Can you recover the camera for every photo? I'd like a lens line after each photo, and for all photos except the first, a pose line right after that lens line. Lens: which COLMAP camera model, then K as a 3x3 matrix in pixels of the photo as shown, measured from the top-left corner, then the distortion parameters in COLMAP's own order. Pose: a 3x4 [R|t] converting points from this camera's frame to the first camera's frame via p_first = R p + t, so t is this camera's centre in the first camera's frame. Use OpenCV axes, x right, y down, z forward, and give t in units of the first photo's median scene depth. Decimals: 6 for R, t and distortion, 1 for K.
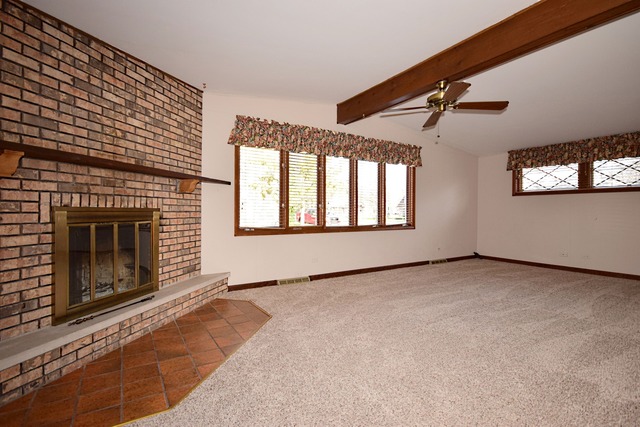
lens RADIAL K [[304.9, 0, 318.2], [0, 304.9, 212.0], [0, 0, 1]] dist [0.023117, -0.005877]
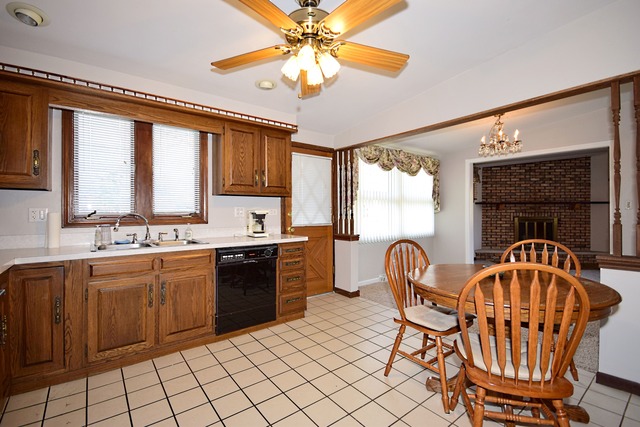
lens RADIAL K [[295.4, 0, 315.6], [0, 295.4, 211.7], [0, 0, 1]] dist [0.003402, -0.001727]
pose [[0.101424, 0.000256, -0.994843, 1.559520], [-0.001898, 0.999998, 0.000064, -0.046949], [0.994841, 0.001881, 0.101424, -1.101301]]
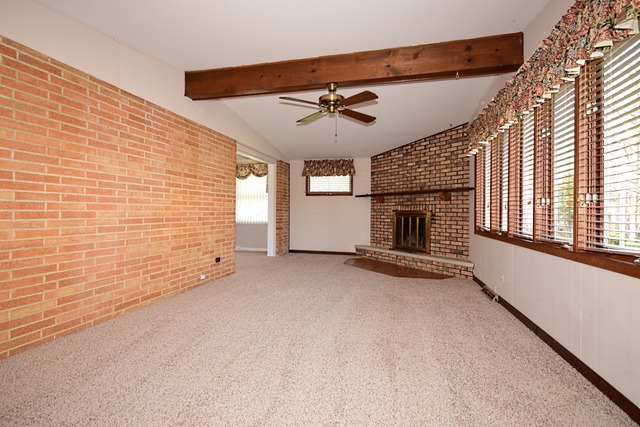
lens RADIAL K [[304.9, 0, 318.9], [0, 304.9, 210.2], [0, 0, 1]] dist [0.023117, -0.005877]
pose [[-0.720311, -0.001363, -0.693650, 1.197678], [-0.003502, 0.999992, 0.001672, -0.013471], [0.693643, 0.003634, -0.720310, 1.784646]]
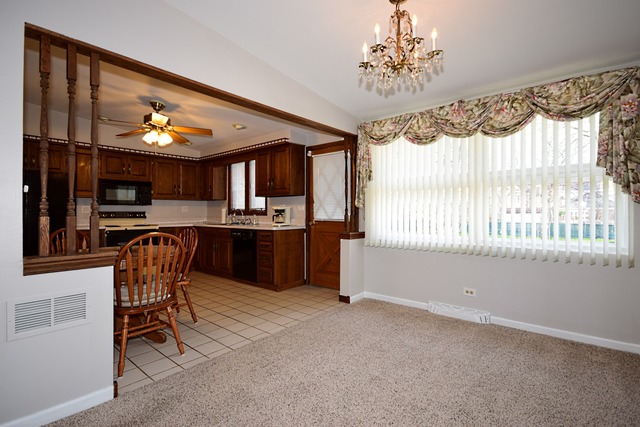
lens RADIAL K [[304.9, 0, 316.8], [0, 304.9, 212.3], [0, 0, 1]] dist [0.023117, -0.005877]
pose [[-0.954268, 0.007283, -0.298863, 0.749588], [0.004371, 0.999936, 0.010410, -0.038628], [0.298920, 0.008627, -0.954239, 0.325057]]
